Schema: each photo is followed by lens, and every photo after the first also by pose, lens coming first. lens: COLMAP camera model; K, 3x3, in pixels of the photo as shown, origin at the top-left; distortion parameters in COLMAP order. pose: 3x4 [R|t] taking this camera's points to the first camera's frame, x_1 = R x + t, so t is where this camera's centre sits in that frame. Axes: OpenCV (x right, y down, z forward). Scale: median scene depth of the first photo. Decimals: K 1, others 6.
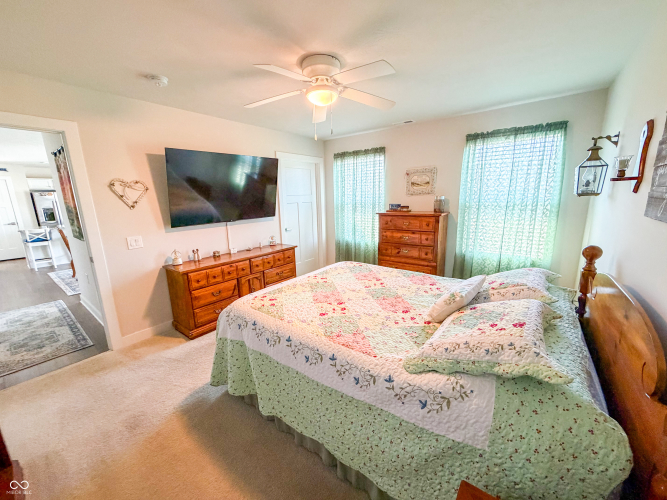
lens RADIAL K [[264.7, 0, 331.6], [0, 264.7, 251.8], [0, 0, 1]] dist [-0.001276, -0.000090]
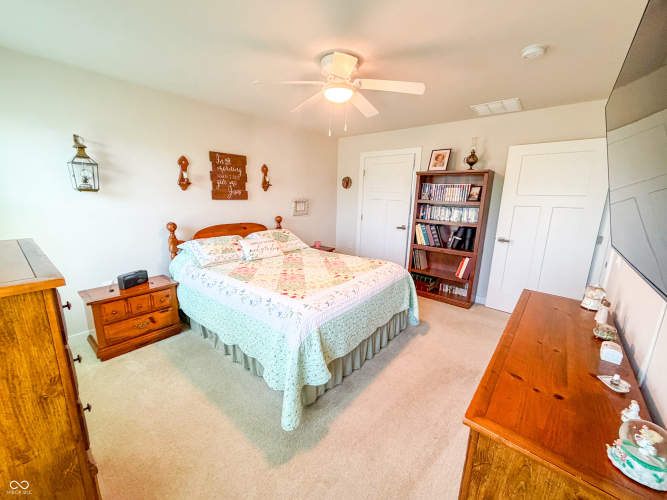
lens RADIAL K [[264.7, 0, 331.6], [0, 264.7, 251.8], [0, 0, 1]] dist [-0.001276, -0.000090]
pose [[-0.999189, -0.011538, 0.038586, -0.050289], [0.005289, 0.912194, 0.409725, -0.420038], [-0.039925, 0.409597, -0.911393, 2.029774]]
